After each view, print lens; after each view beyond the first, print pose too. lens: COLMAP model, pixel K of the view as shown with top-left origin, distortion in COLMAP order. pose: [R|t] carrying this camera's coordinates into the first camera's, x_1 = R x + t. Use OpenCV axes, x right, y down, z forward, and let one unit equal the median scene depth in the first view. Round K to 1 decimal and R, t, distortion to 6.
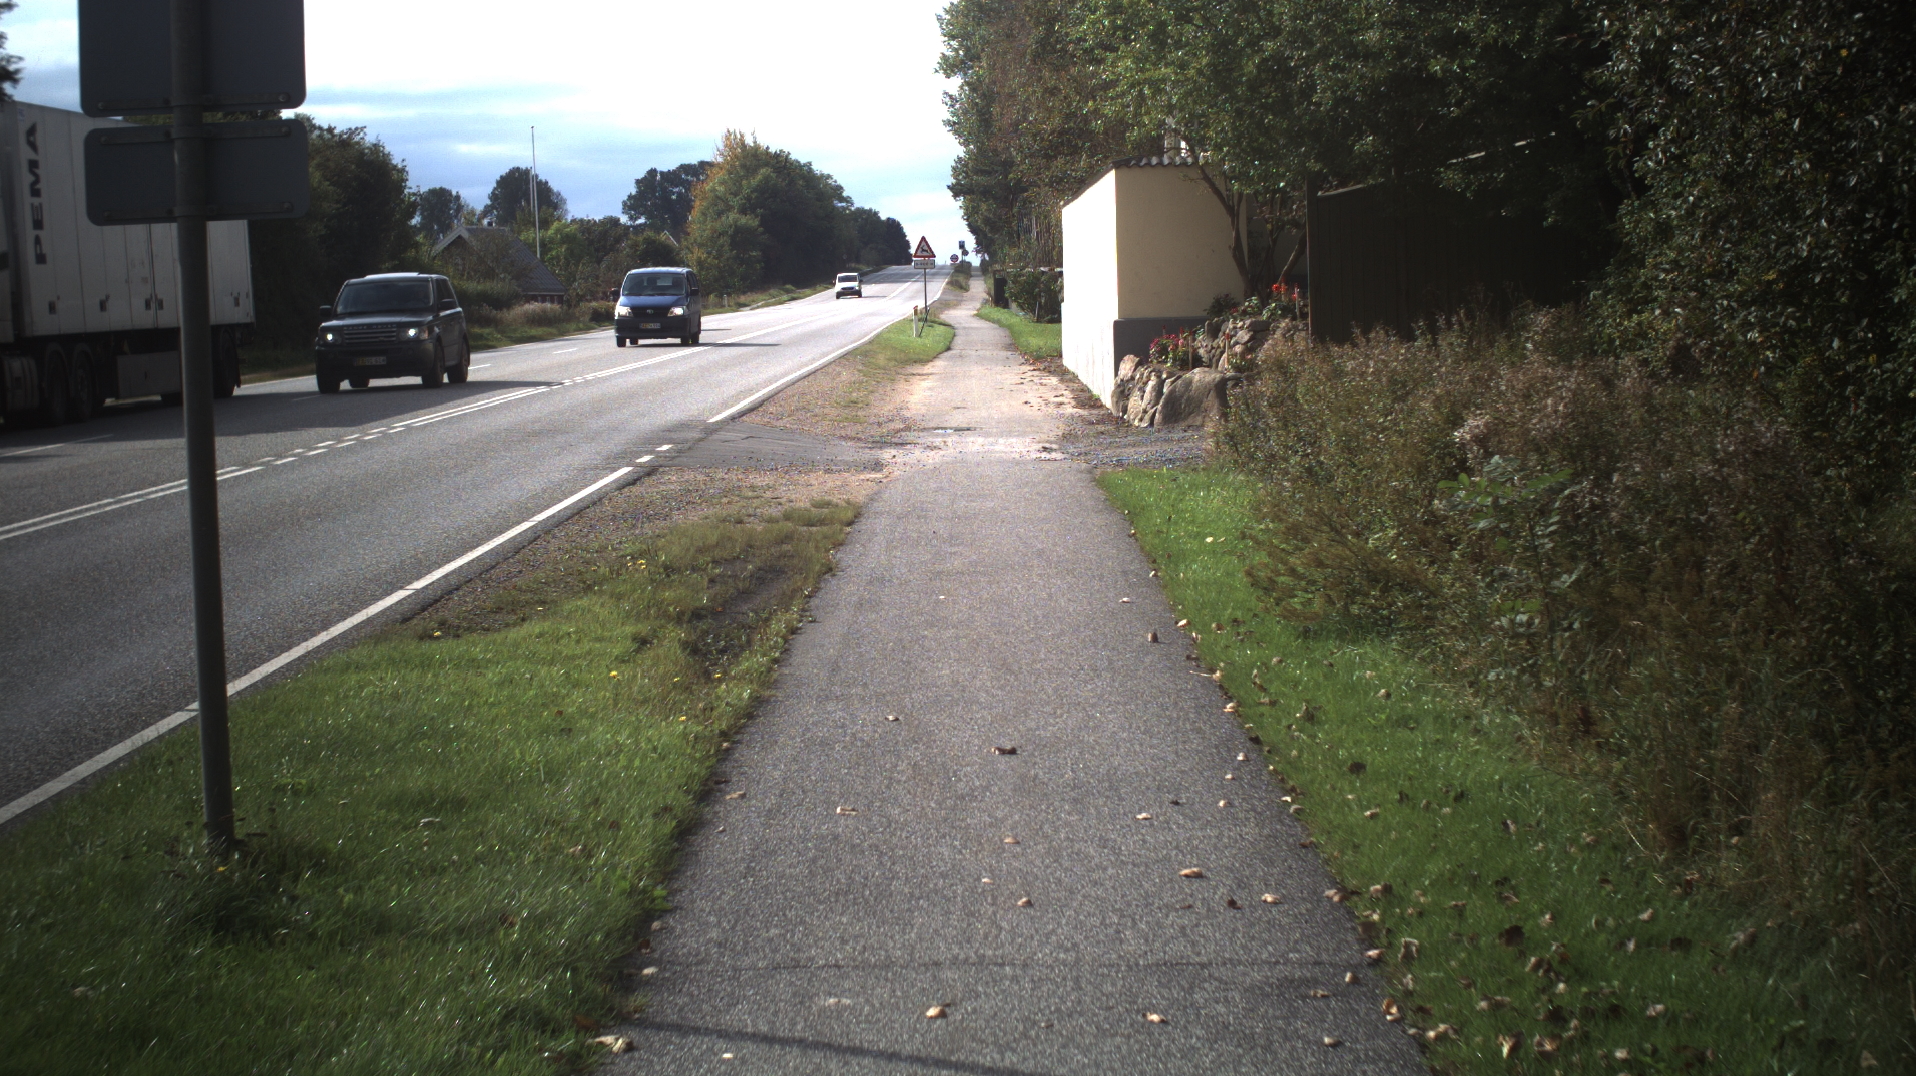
lens RADIAL K [[2960.8, 0, 958.0], [0, 2960.8, 538.0], [0, 0, 1]] dist [-0.176669, 0.081247]
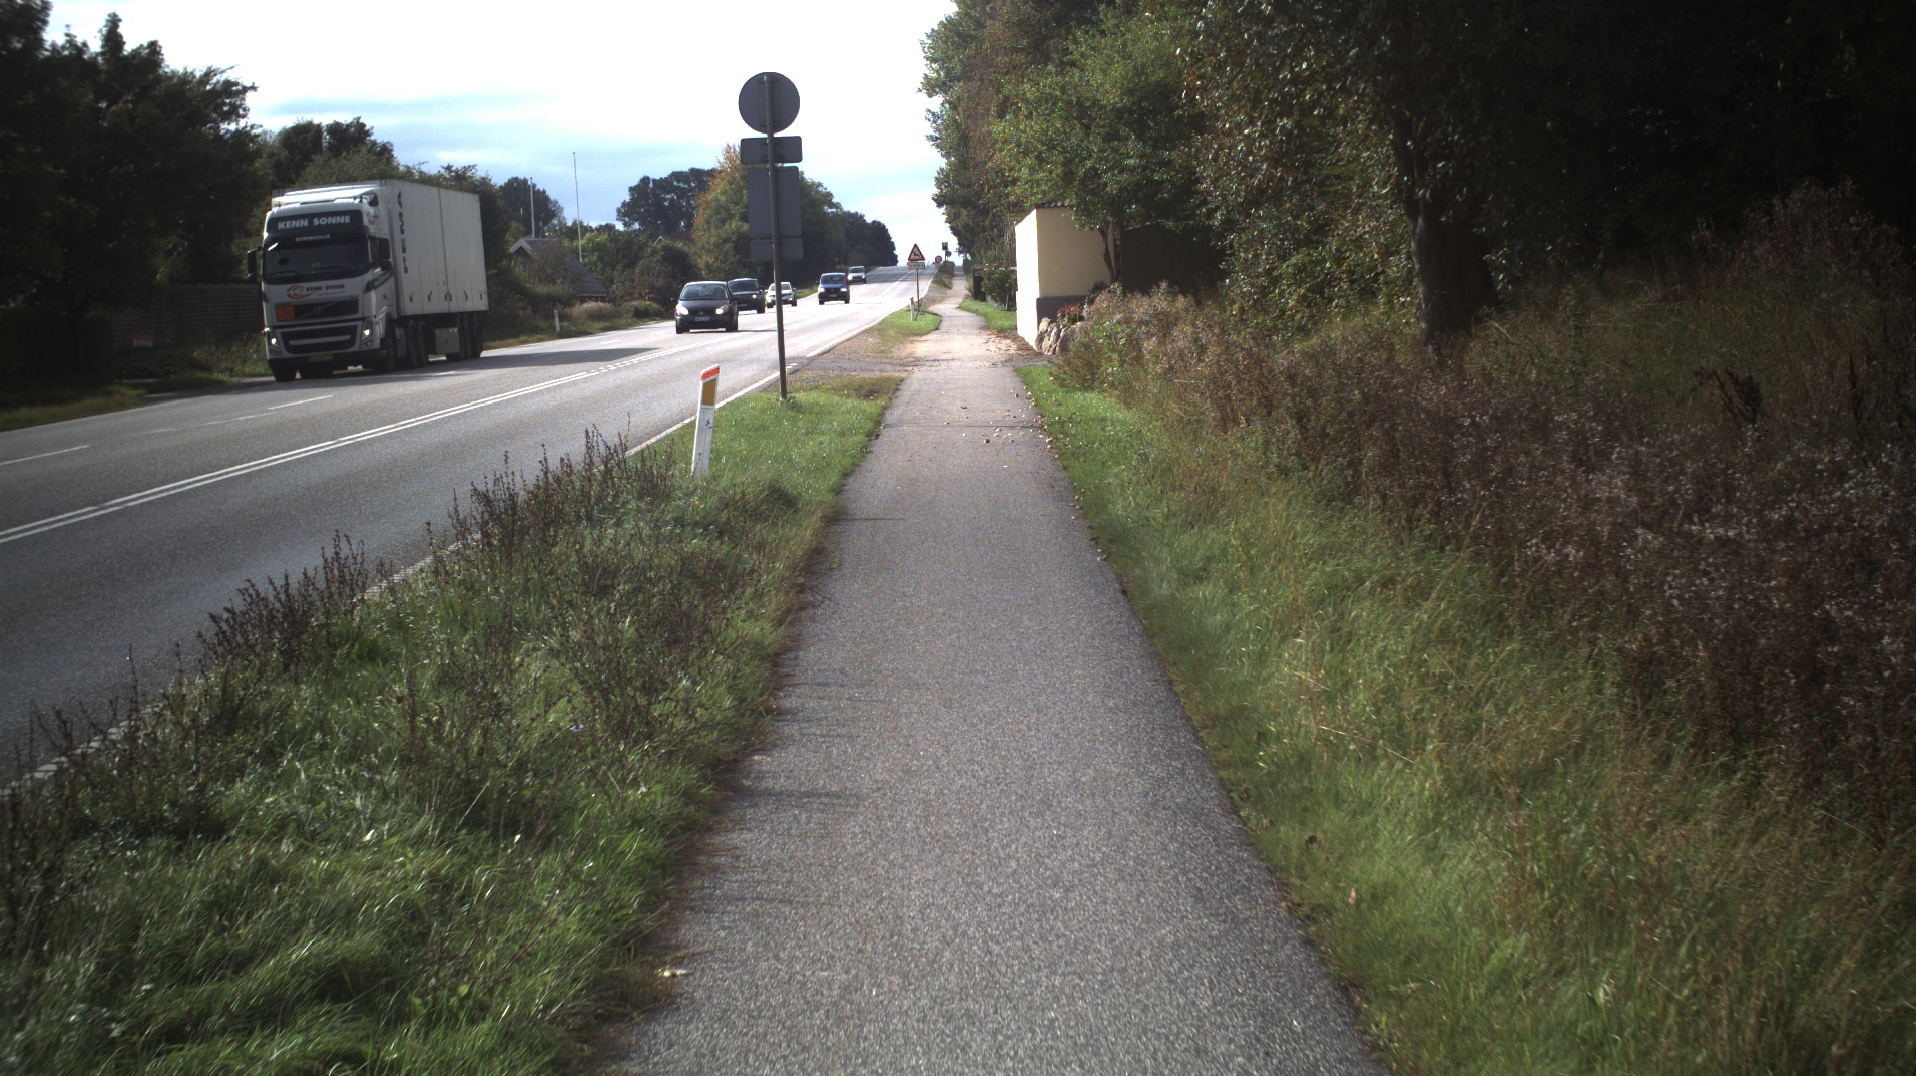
lens RADIAL K [[2960.8, 0, 958.0], [0, 2960.8, 538.0], [0, 0, 1]] dist [-0.176669, 0.081247]
pose [[0.999872, -0.015399, 0.004324, -0.001256], [0.015398, 0.999881, 0.000132, 0.035406], [-0.004325, -0.000066, 0.999991, -0.390661]]
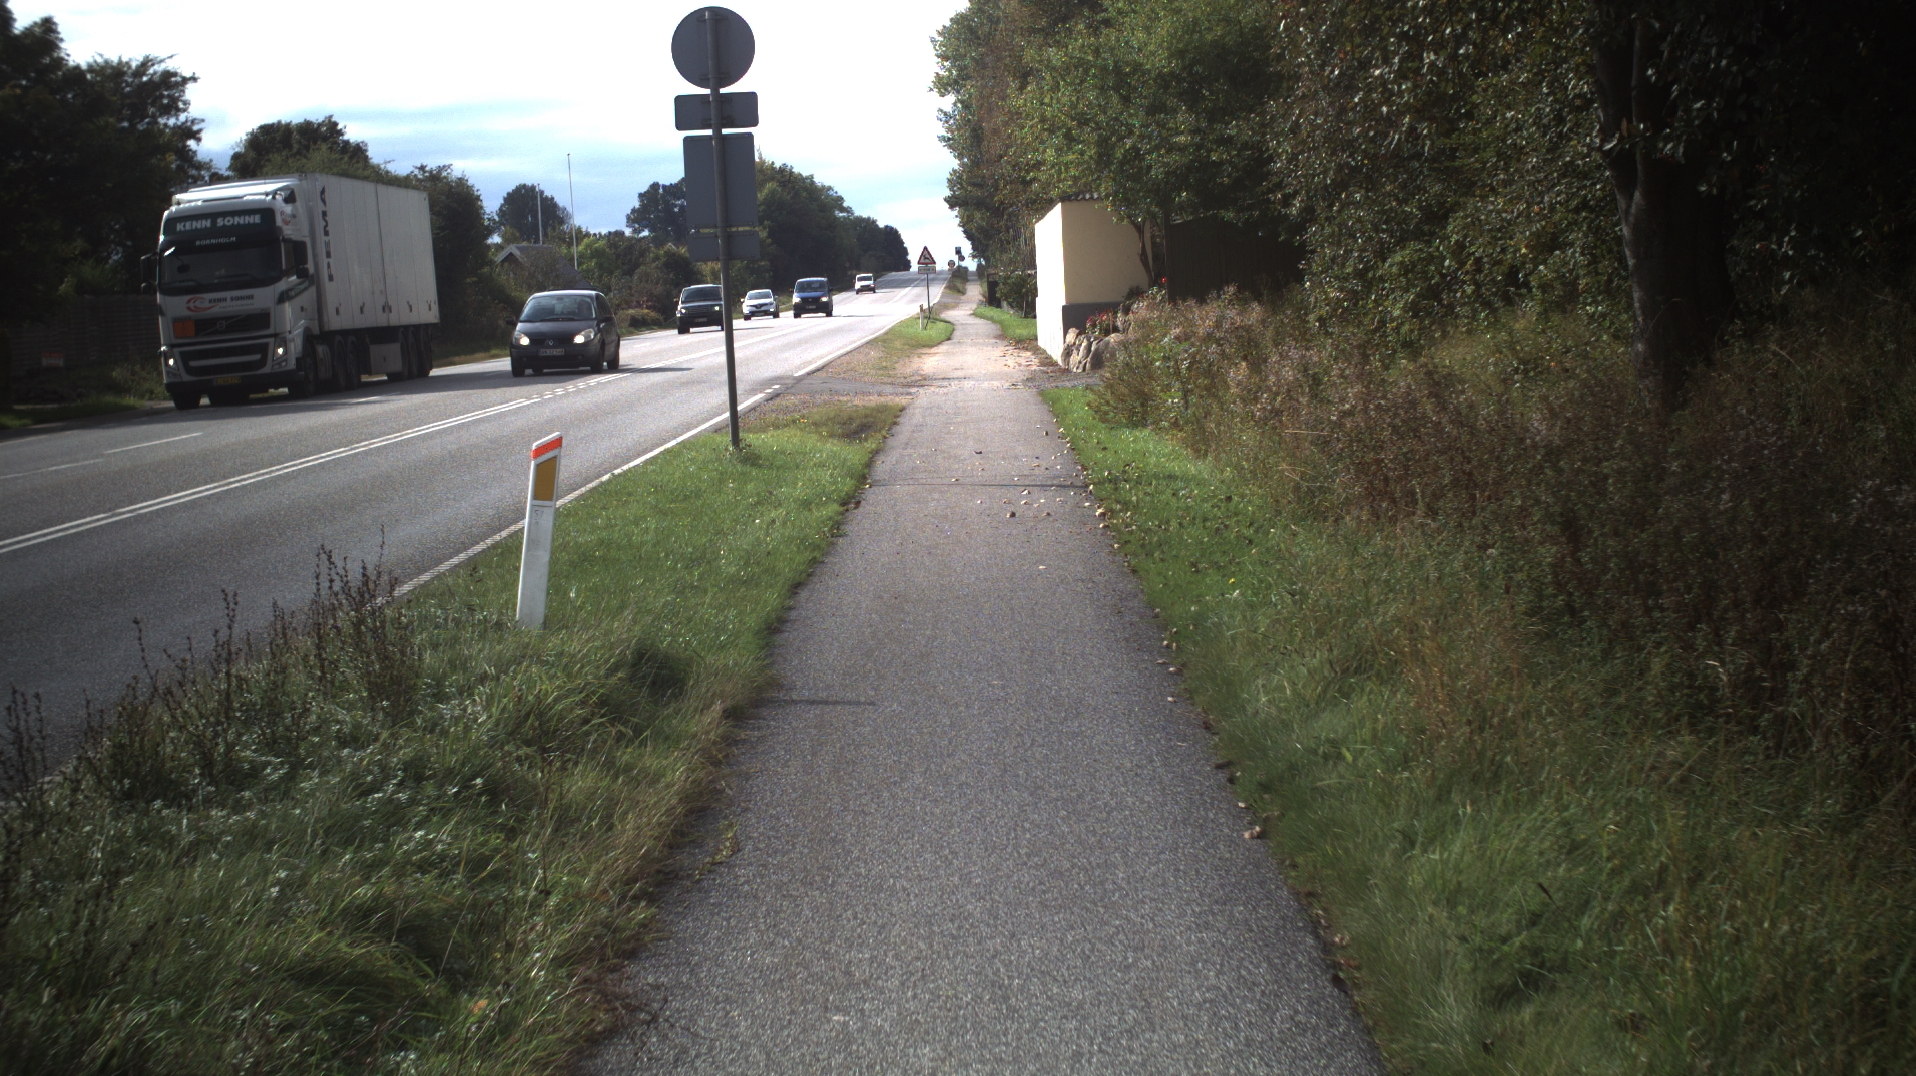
lens RADIAL K [[2960.8, 0, 958.0], [0, 2960.8, 538.0], [0, 0, 1]] dist [-0.176669, 0.081247]
pose [[0.999774, -0.021239, -0.000908, -0.000176], [0.021238, 0.999773, -0.001698, 0.024056], [0.000944, 0.001678, 0.999998, -0.260375]]
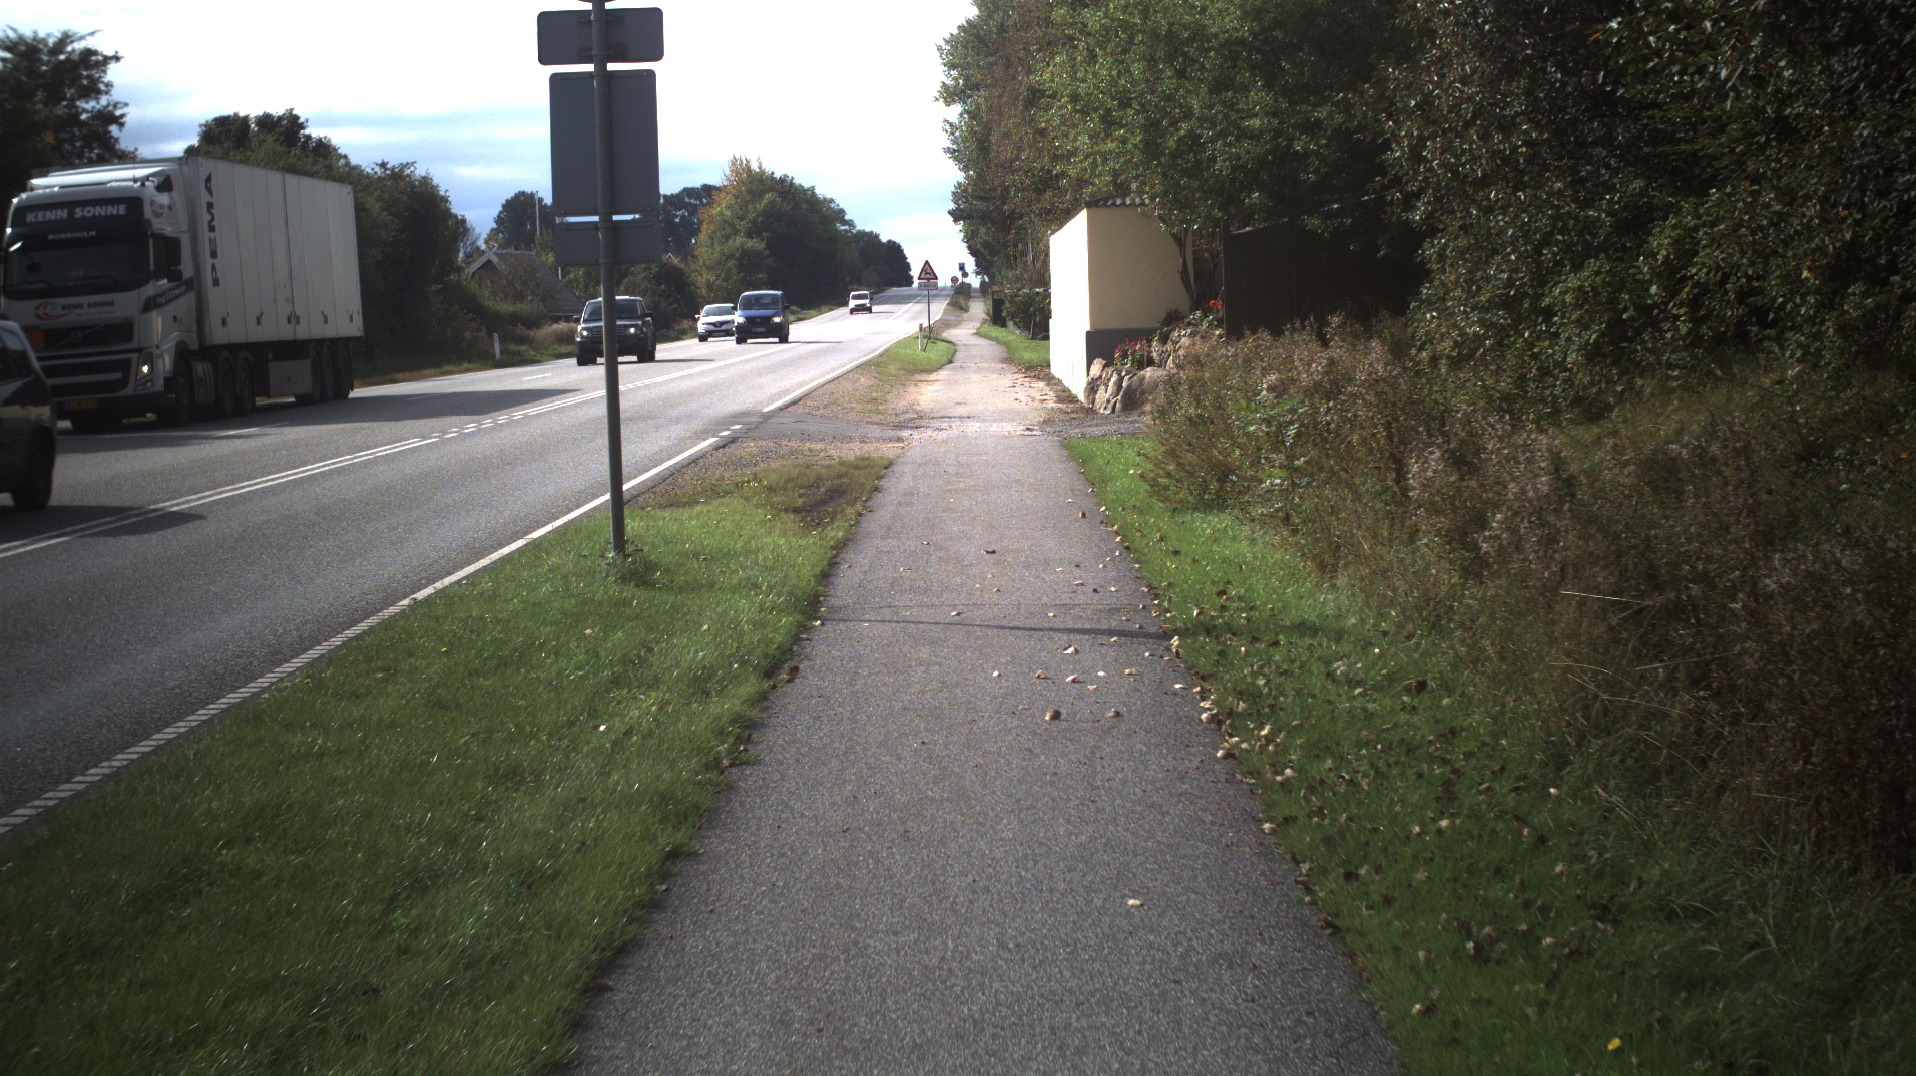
lens RADIAL K [[2960.8, 0, 958.0], [0, 2960.8, 538.0], [0, 0, 1]] dist [-0.176669, 0.081247]
pose [[0.999997, -0.002488, -0.000135, -0.000490], [0.002487, 0.999971, -0.007242, 0.012014], [0.000153, 0.007242, 0.999974, -0.129918]]
